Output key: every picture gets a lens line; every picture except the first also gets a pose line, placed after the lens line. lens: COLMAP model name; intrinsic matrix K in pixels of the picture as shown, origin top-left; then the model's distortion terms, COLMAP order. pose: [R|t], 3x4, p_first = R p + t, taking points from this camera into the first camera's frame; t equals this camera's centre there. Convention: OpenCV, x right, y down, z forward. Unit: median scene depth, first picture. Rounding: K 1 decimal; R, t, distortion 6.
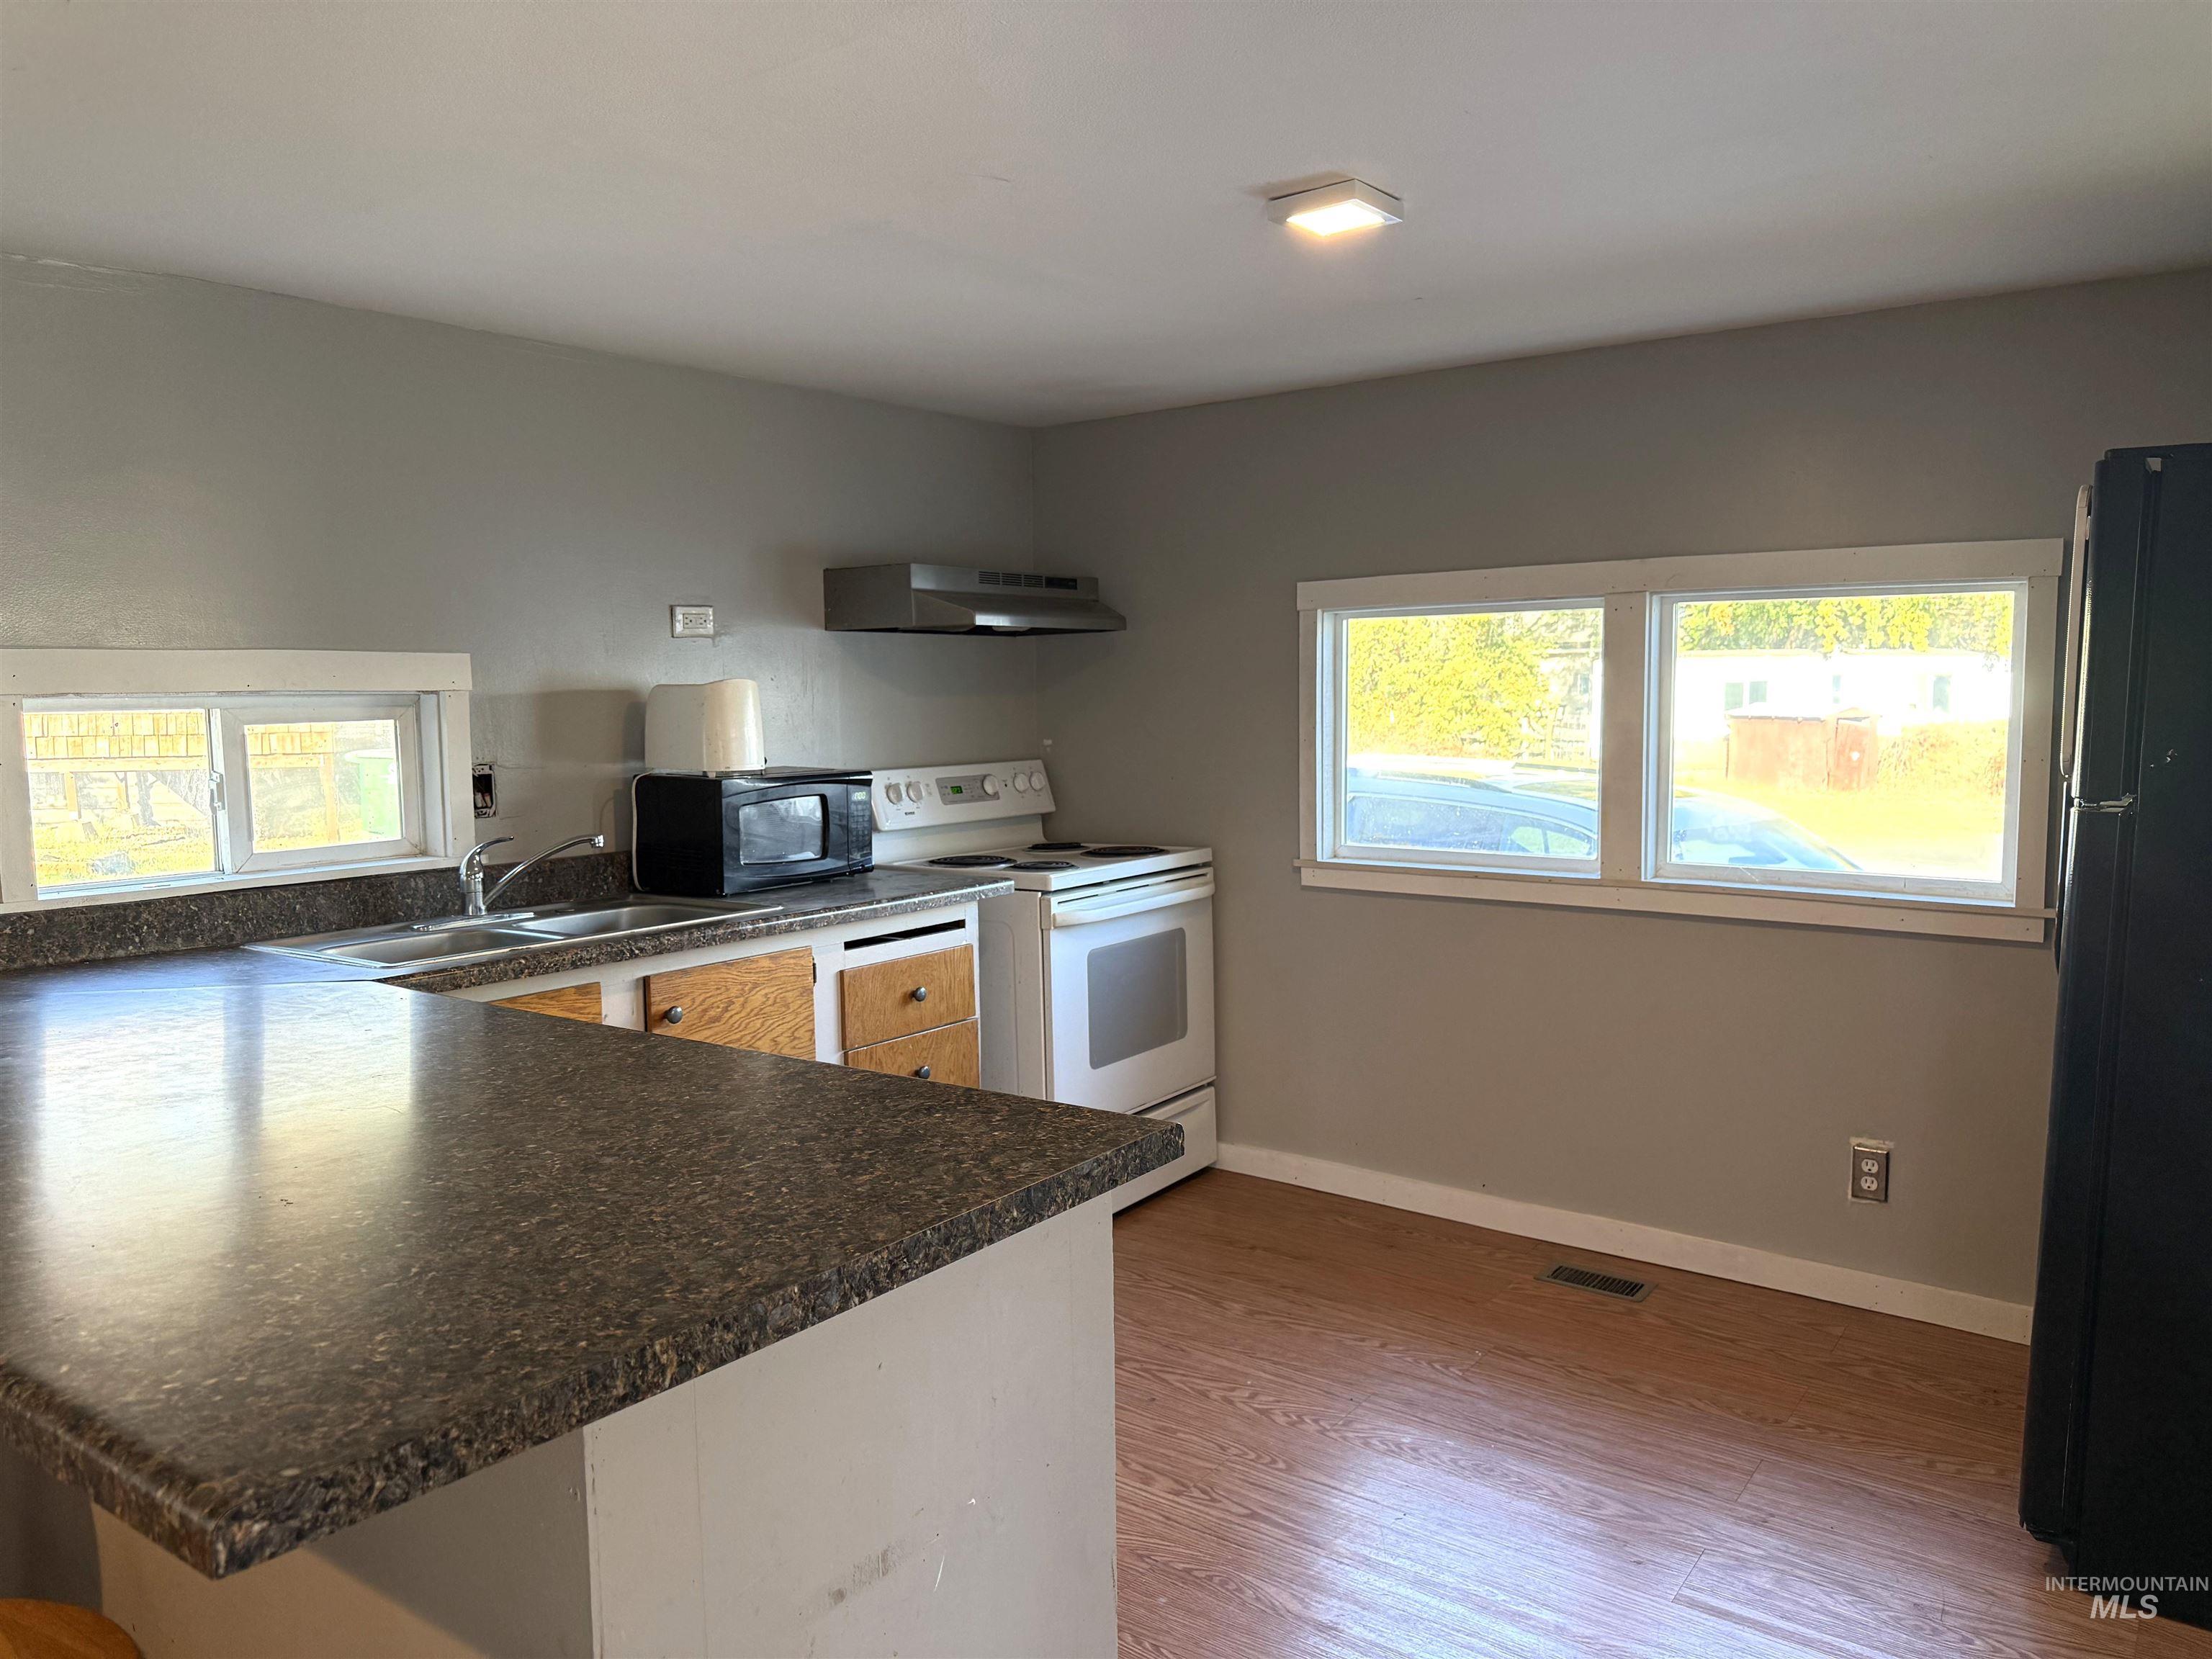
lens RADIAL K [[1560.3, 0, 1106.0], [0, 1560.3, 829.5], [0, 0, 1]] dist [0.106438, -0.170500]
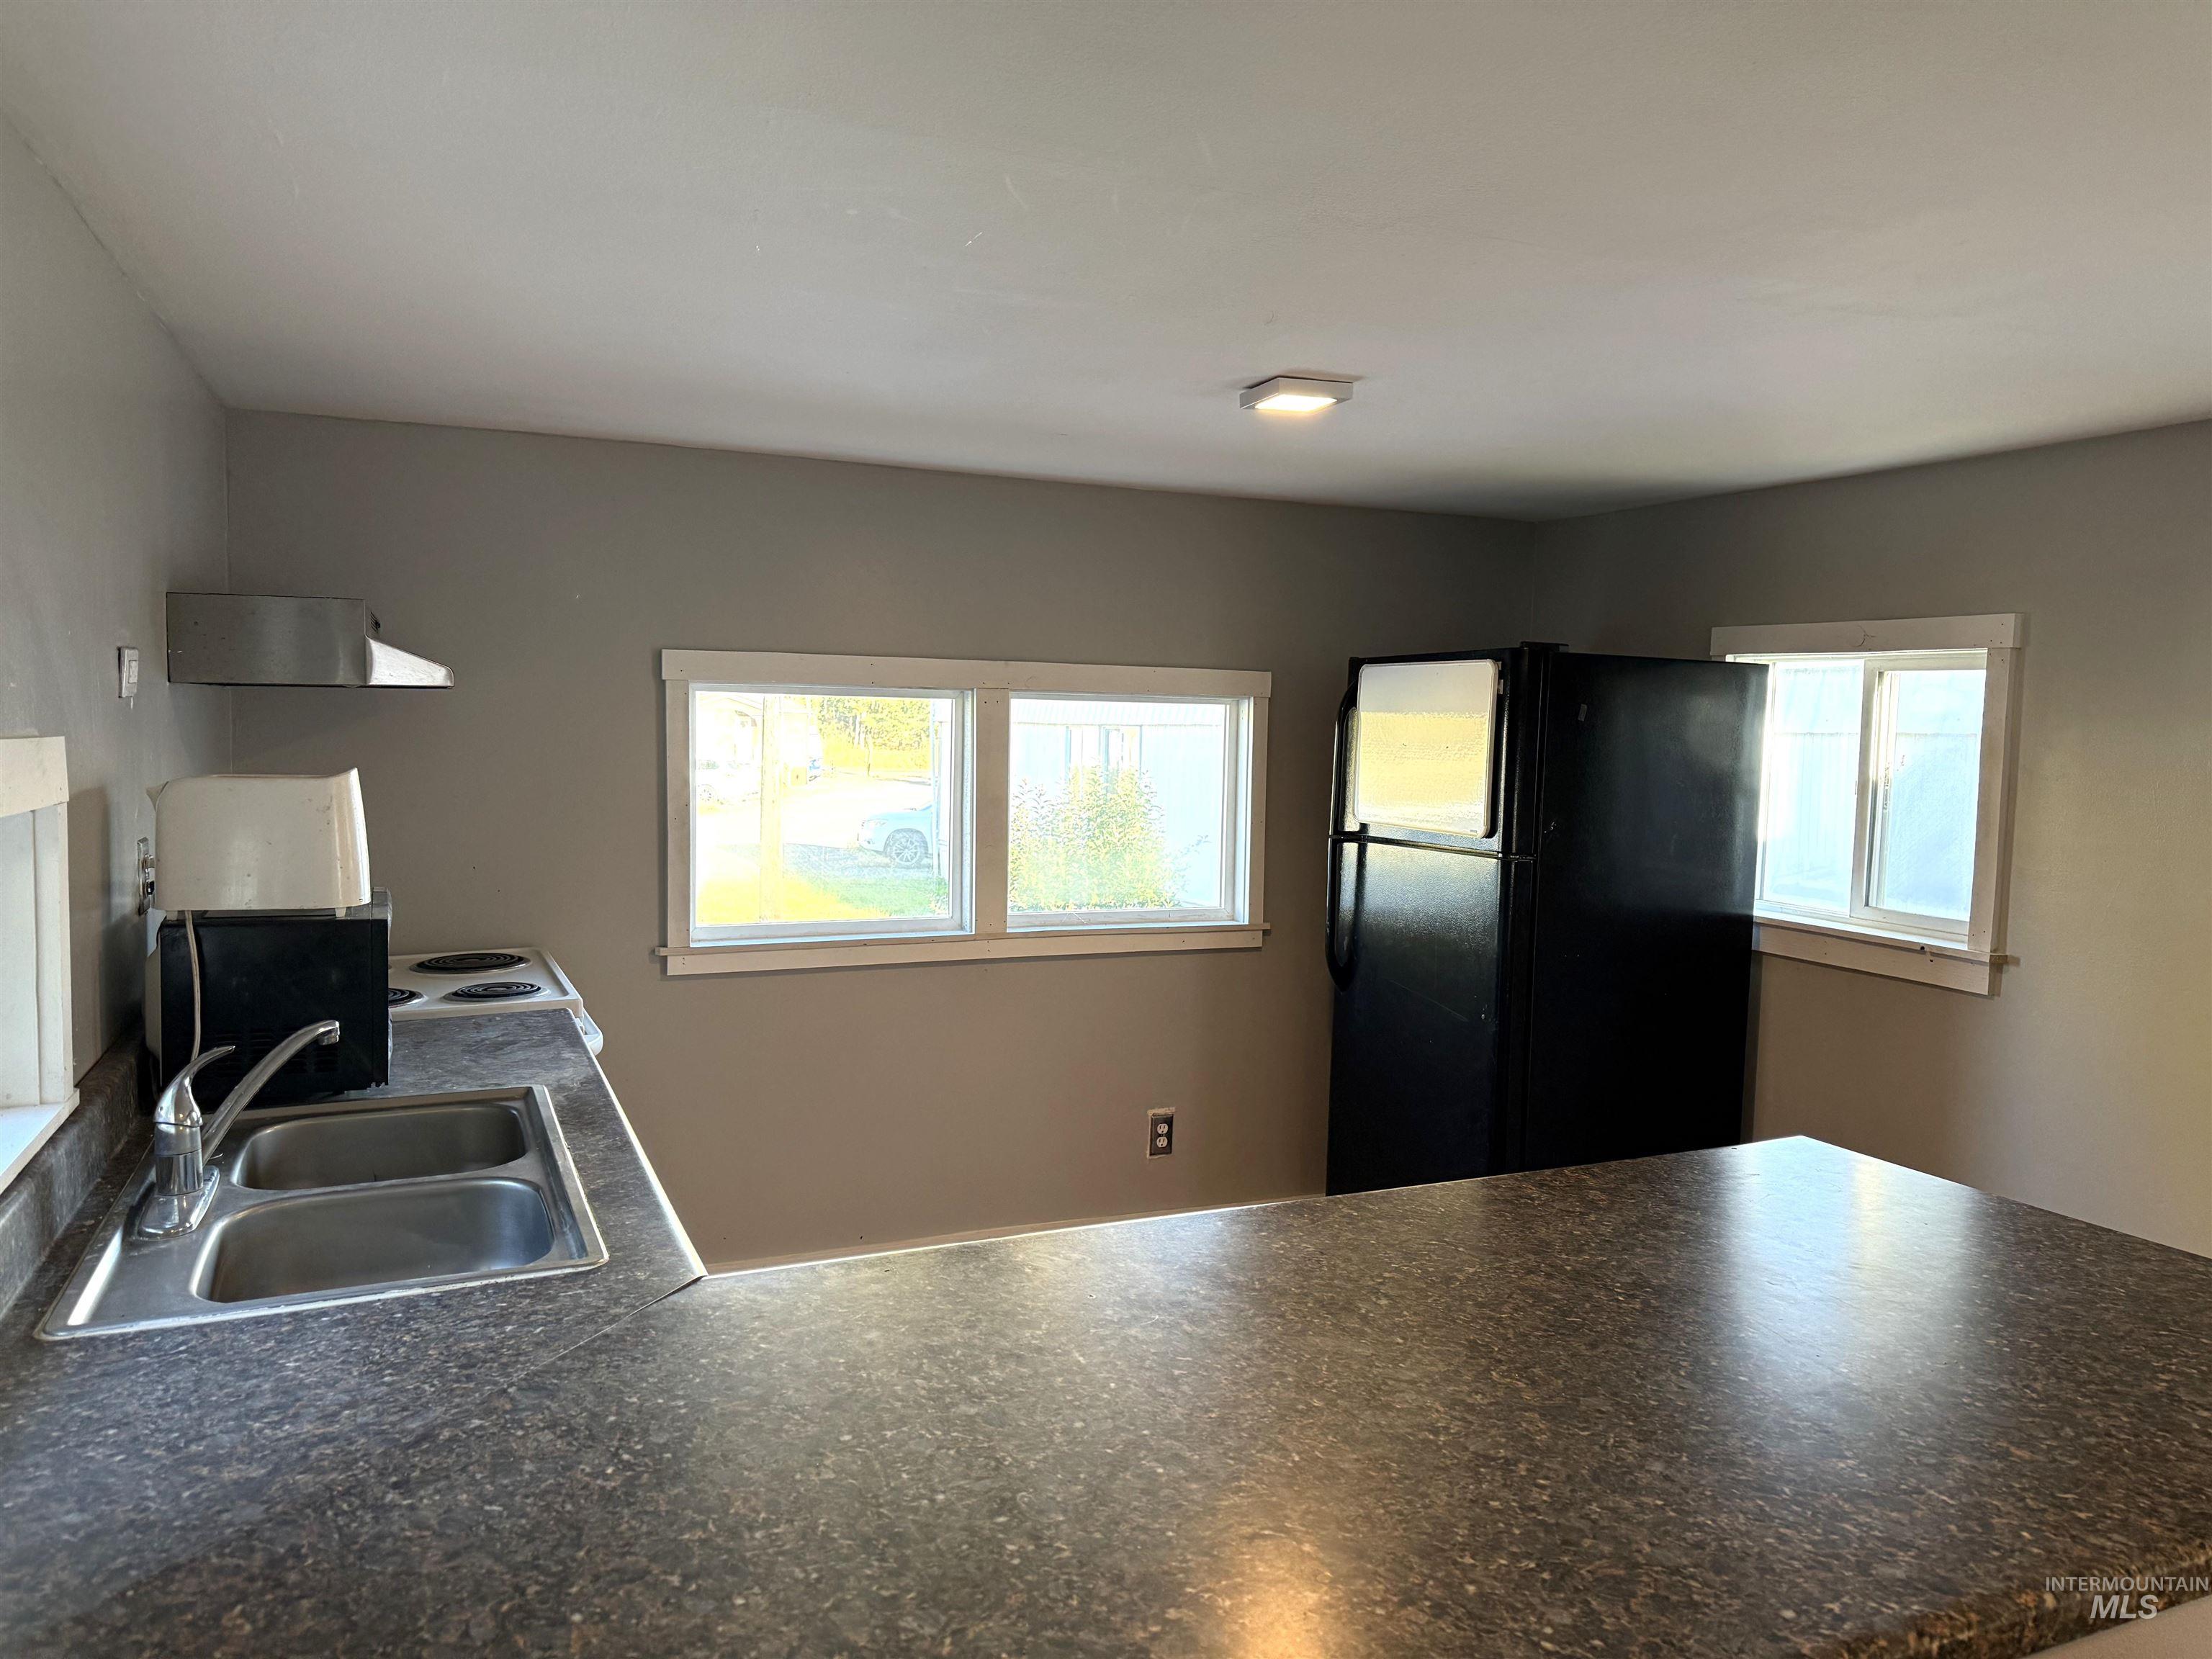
lens RADIAL K [[1589.2, 0, 1106.0], [0, 1589.2, 829.5], [0, 0, 1]] dist [-0.006015, -0.008601]
pose [[0.489106, -0.038806, 0.871361, -0.655684], [0.059500, 0.998167, 0.011056, -0.052877], [-0.870193, 0.046438, 0.490519, 0.354229]]
